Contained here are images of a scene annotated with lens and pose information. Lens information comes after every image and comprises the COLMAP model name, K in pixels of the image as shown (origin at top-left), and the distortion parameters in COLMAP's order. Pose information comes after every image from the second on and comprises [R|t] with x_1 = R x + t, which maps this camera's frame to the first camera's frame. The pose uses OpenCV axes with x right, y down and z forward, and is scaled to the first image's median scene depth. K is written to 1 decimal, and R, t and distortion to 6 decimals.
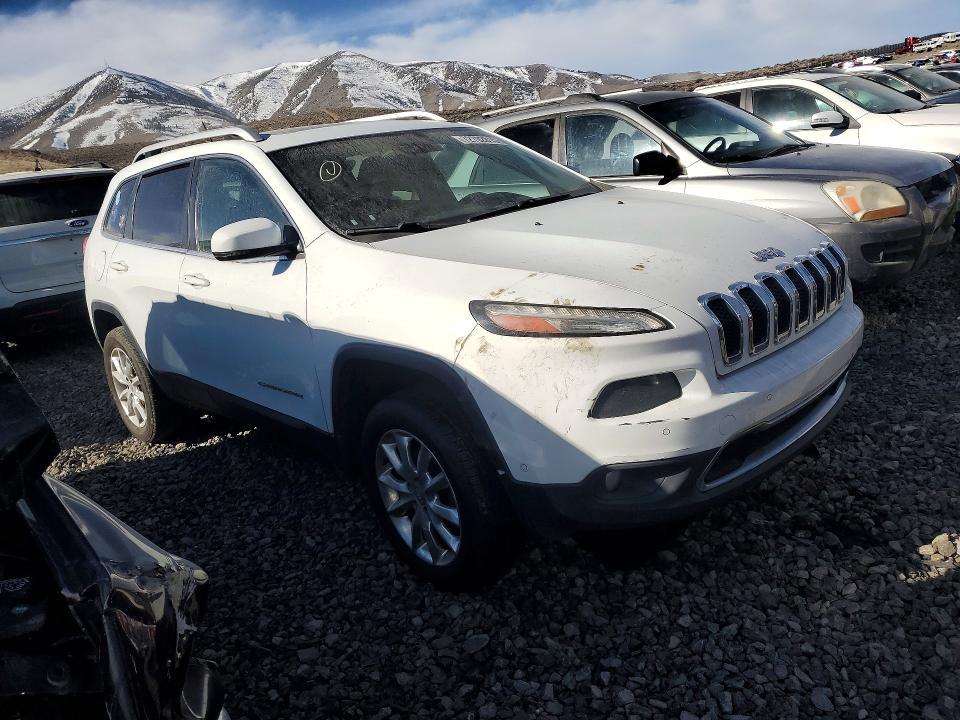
lens RADIAL K [[724.5, 0, 480.0], [0, 724.5, 360.0], [0, 0, 1]] dist [-0.006600, -0.004729]
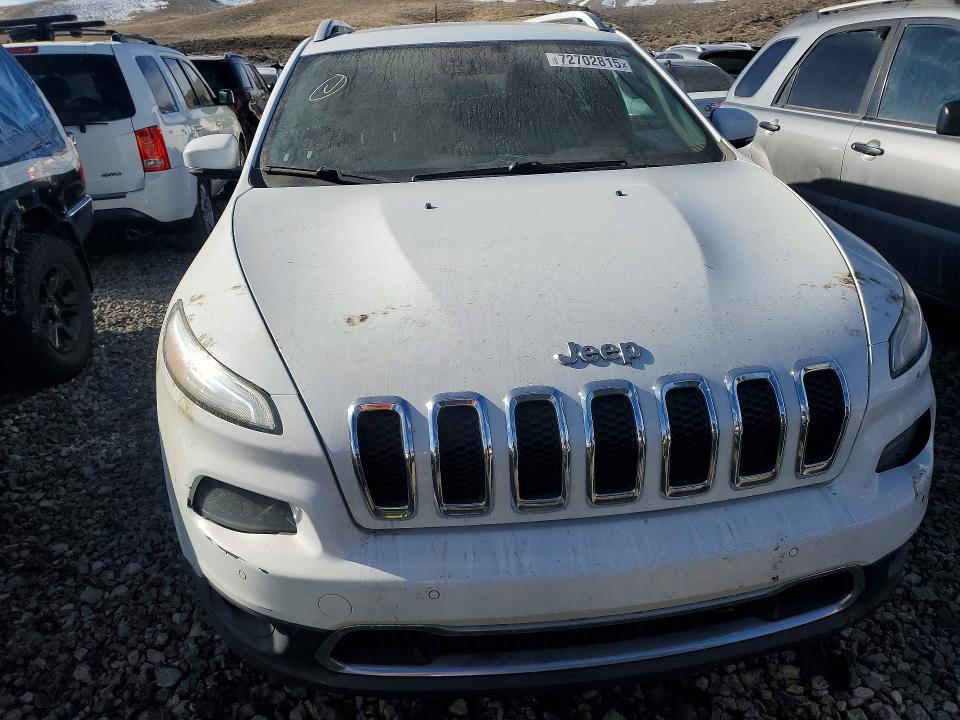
lens RADIAL K [[724.5, 0, 480.0], [0, 724.5, 360.0], [0, 0, 1]] dist [-0.006600, -0.004729]
pose [[0.805967, 0.309236, -0.504768, 0.506595], [-0.225385, 0.948785, 0.221380, -0.205222], [0.547375, -0.064658, 0.834386, 0.411053]]
